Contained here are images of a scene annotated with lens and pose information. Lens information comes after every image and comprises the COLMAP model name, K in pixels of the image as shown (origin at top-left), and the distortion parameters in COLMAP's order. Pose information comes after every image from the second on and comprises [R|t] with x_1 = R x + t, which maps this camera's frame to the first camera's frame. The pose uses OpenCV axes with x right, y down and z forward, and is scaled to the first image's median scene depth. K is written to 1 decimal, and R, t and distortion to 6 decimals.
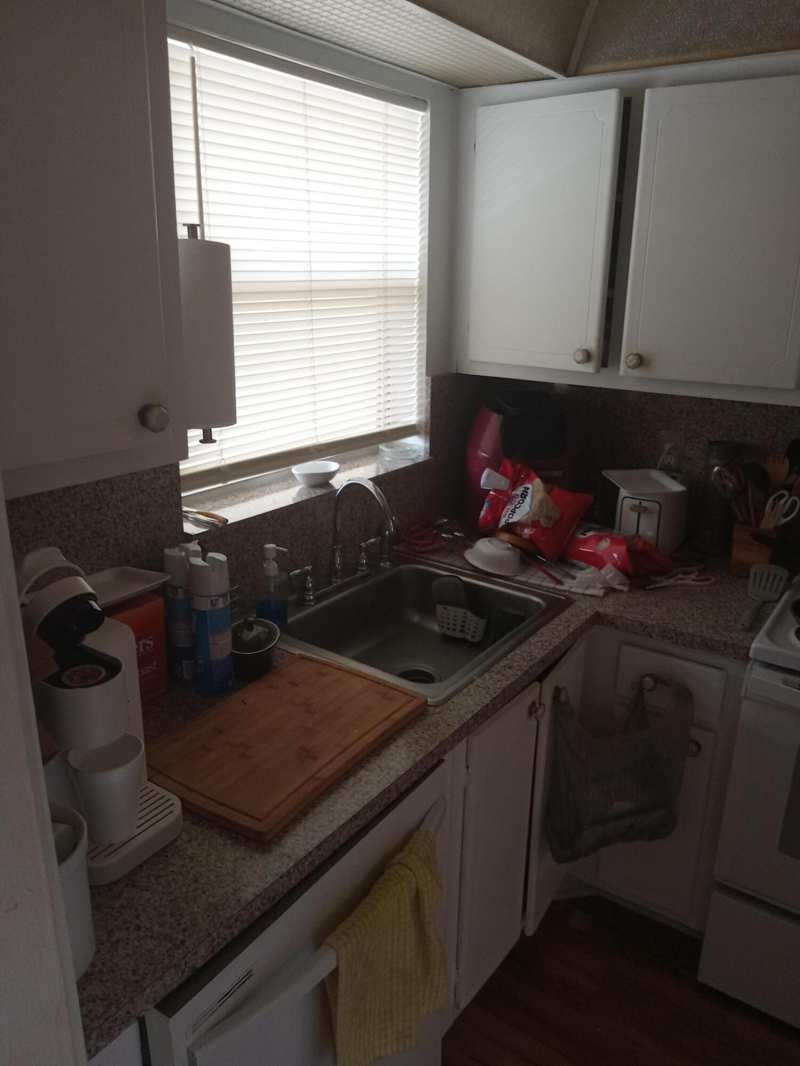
lens RADIAL K [[810.2, 0, 400.7], [0, 810.2, 534.7], [0, 0, 1]] dist [-0.043965, 0.004115]
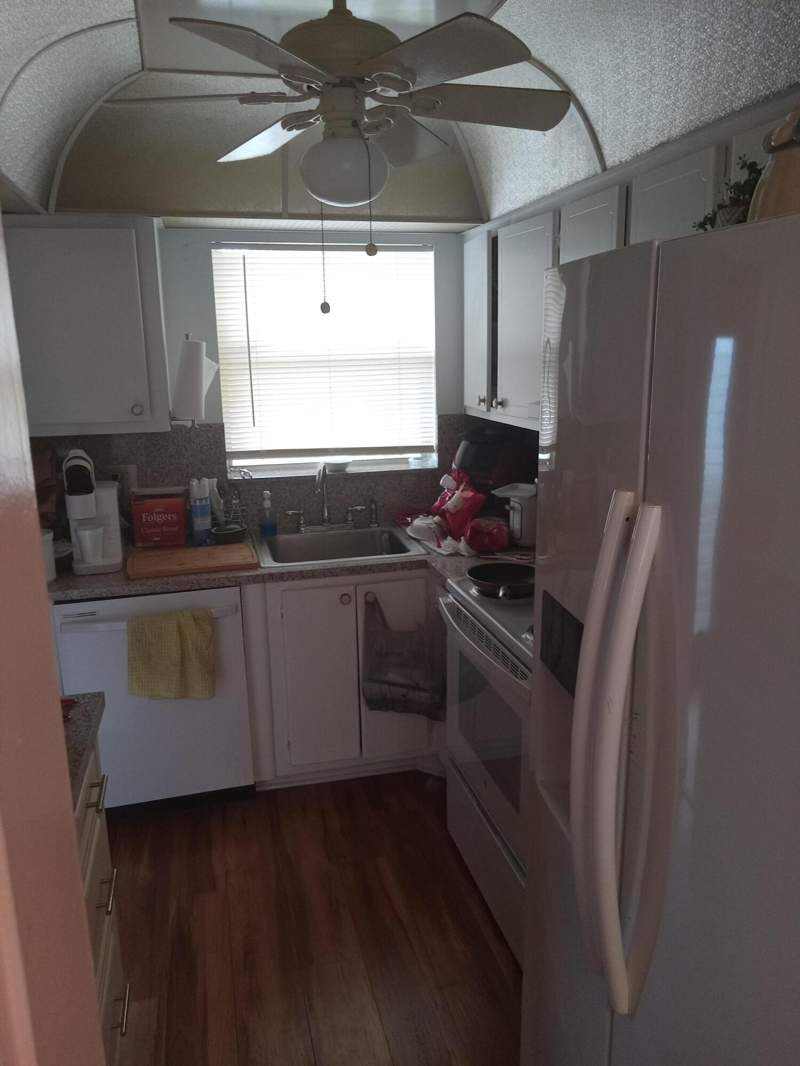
lens RADIAL K [[810.2, 0, 399.4], [0, 810.2, 533.2], [0, 0, 1]] dist [-0.043965, 0.004115]
pose [[0.749440, 0.121451, -0.650838, 1.120066], [-0.178943, 0.983602, -0.022506, 0.082308], [0.637432, 0.133330, 0.758883, -0.204320]]
